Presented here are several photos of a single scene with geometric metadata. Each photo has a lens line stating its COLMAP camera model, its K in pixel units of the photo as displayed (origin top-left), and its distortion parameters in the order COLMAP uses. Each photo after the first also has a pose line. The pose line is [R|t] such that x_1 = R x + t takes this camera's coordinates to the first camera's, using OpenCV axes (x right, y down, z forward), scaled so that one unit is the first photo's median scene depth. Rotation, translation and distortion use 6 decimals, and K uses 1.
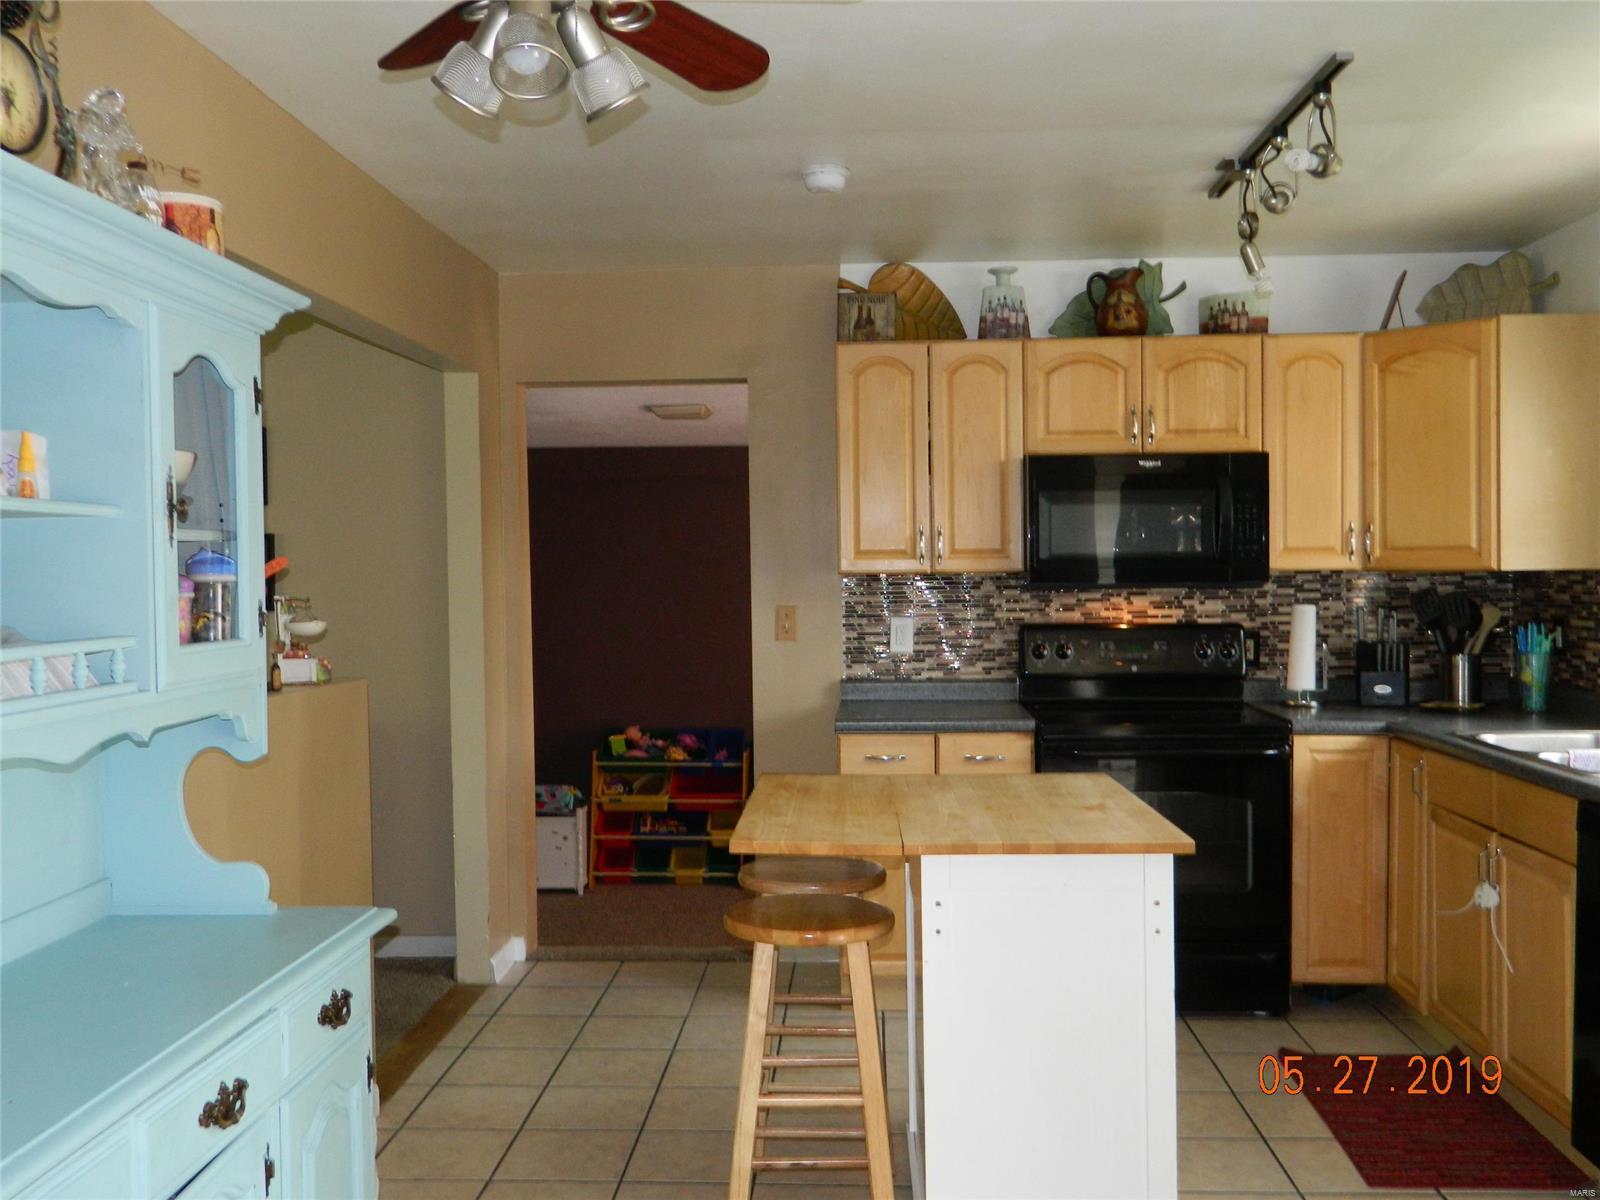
lens RADIAL K [[1490.4, 0, 800.0], [0, 1490.4, 600.0], [0, 0, 1]] dist [0.014664, -0.011963]
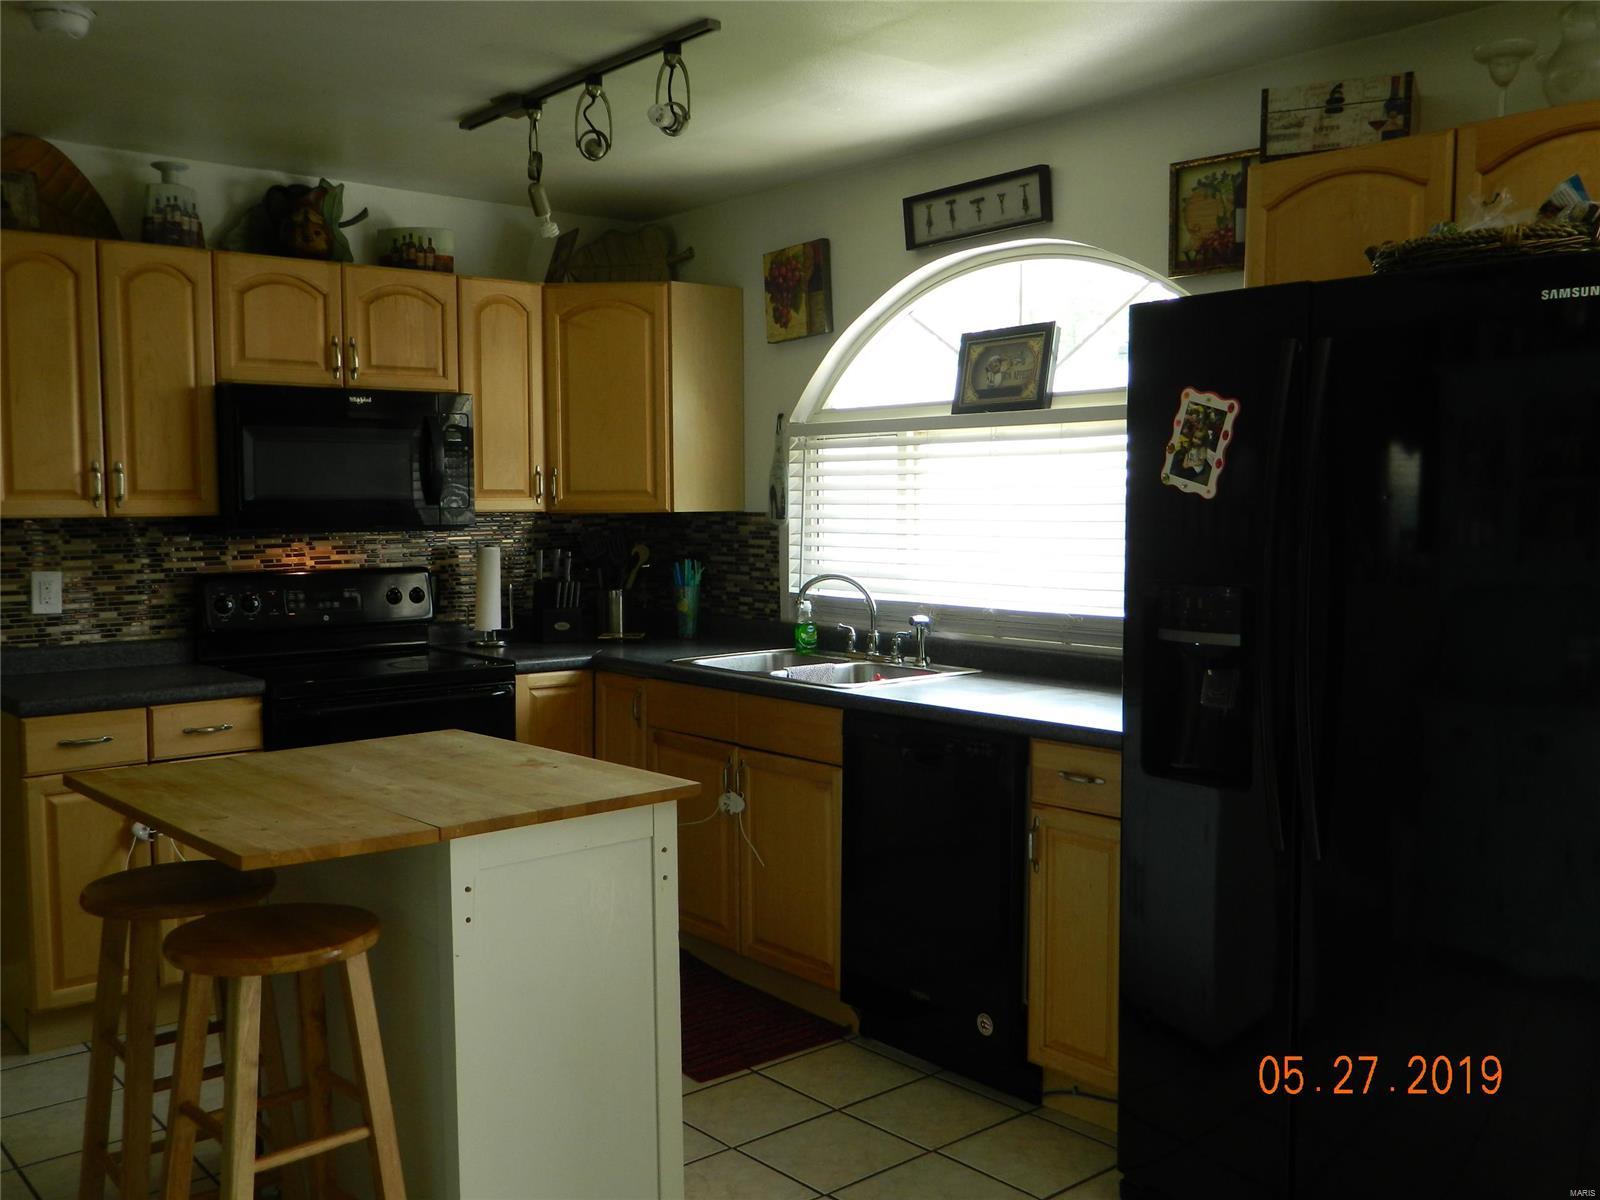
lens RADIAL K [[1485.6, 0, 800.0], [0, 1485.6, 600.0], [0, 0, 1]] dist [0.013216, 0.010327]
pose [[0.729922, -0.043743, 0.682129, -0.203740], [0.015242, 0.998744, 0.047736, -0.005859], [-0.683360, -0.024446, 0.729672, 0.118880]]
